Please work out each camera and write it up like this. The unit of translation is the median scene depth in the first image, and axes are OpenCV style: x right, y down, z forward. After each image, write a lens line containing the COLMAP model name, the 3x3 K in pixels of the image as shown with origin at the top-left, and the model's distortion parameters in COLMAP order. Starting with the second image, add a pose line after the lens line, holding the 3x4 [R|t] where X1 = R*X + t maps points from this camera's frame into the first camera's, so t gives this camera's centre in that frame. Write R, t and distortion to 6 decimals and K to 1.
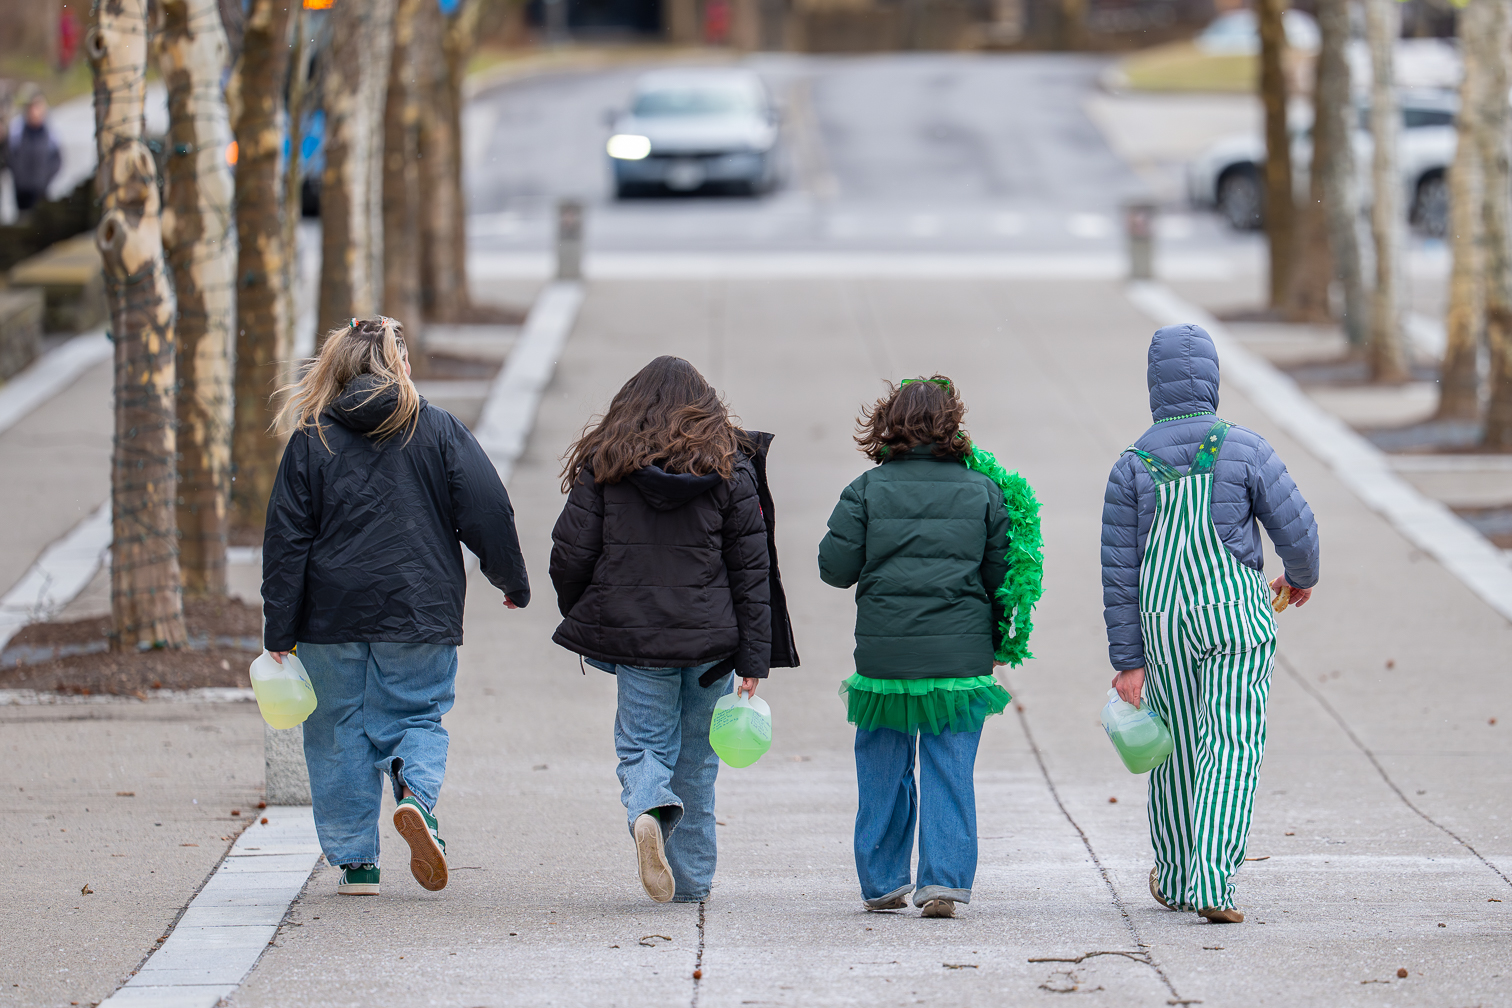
lens RADIAL K [[10577.2, 0, 756.0], [0, 10577.2, 504.0], [0, 0, 1]] dist [1.323088, -4.994171]
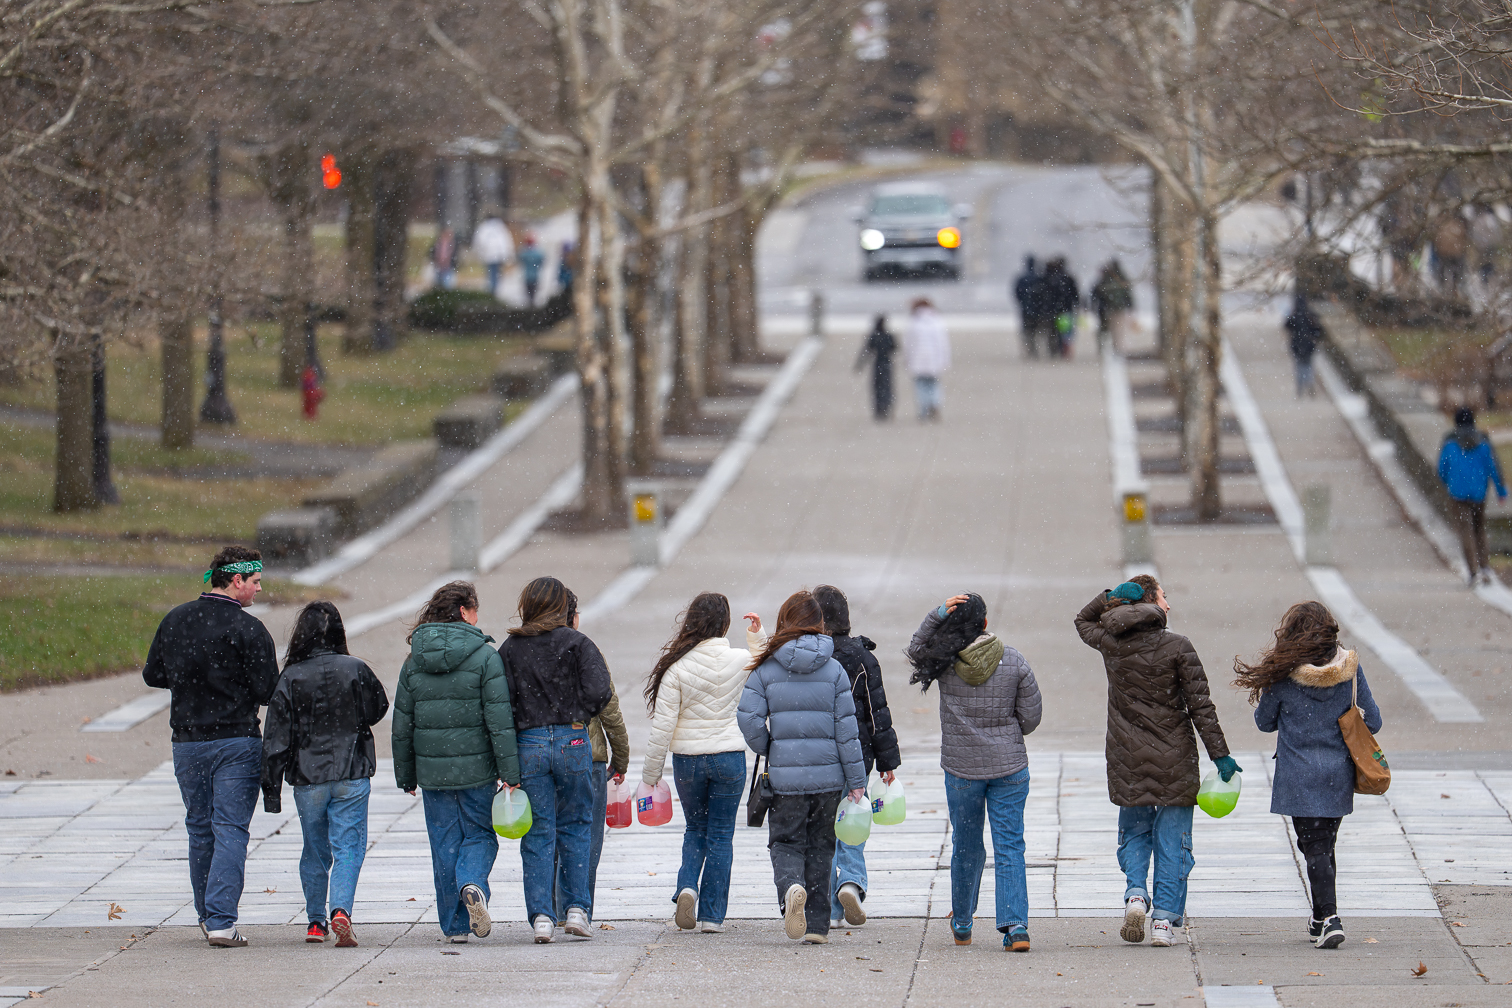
lens RADIAL K [[10577.2, 0, 756.0], [0, 10577.2, 504.0], [0, 0, 1]] dist [1.323088, -4.994171]
pose [[0.999049, 0.006832, -0.043072, 0.065834], [-0.006413, 0.999931, 0.009844, -0.011349], [0.043136, -0.009559, 0.999023, -1.112401]]
